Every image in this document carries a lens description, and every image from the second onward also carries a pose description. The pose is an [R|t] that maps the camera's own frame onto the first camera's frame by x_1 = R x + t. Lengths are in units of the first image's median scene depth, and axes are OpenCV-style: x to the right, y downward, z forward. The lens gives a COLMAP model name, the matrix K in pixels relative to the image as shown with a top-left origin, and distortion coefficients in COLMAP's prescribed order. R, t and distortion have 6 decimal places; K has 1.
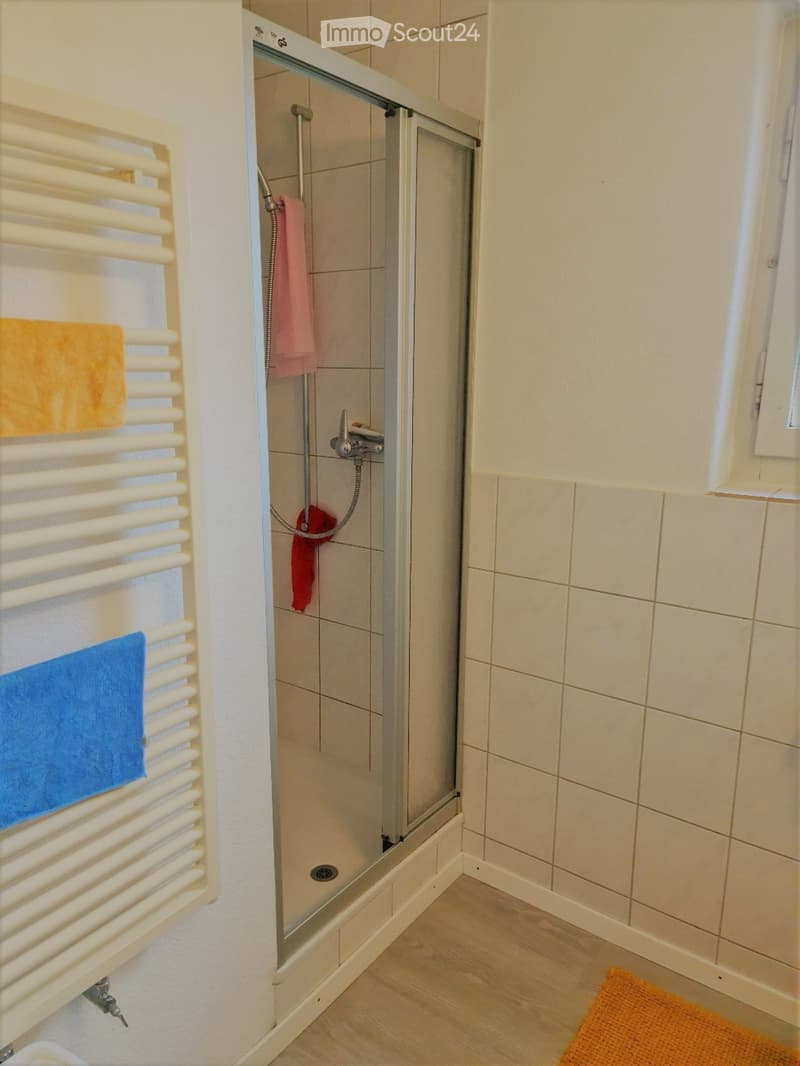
lens RADIAL K [[756.8, 0, 394.9], [0, 756.8, 545.8], [0, 0, 1]] dist [0.087272, -0.077823]
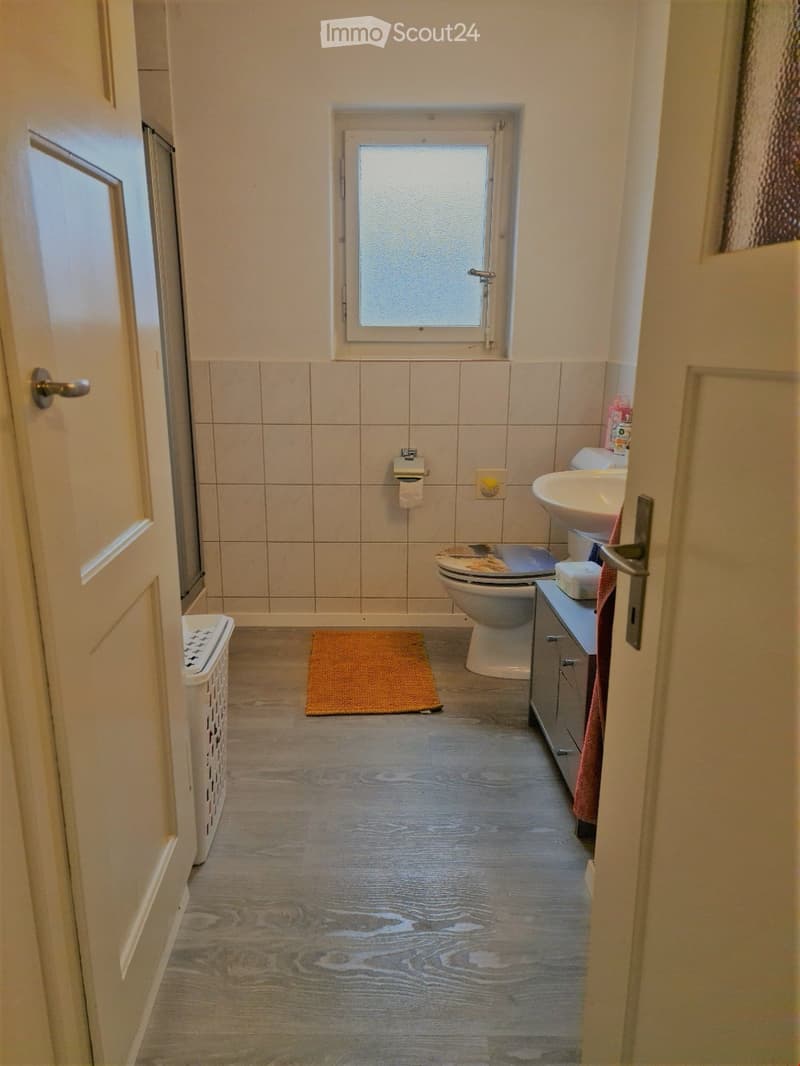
lens RADIAL K [[756.8, 0, 394.9], [0, 756.8, 545.8], [0, 0, 1]] dist [0.087272, -0.077823]
pose [[0.792494, -0.167064, 0.586552, -0.618988], [0.139024, 0.985915, 0.092976, 0.217928], [-0.593823, 0.007862, 0.804557, -0.586998]]
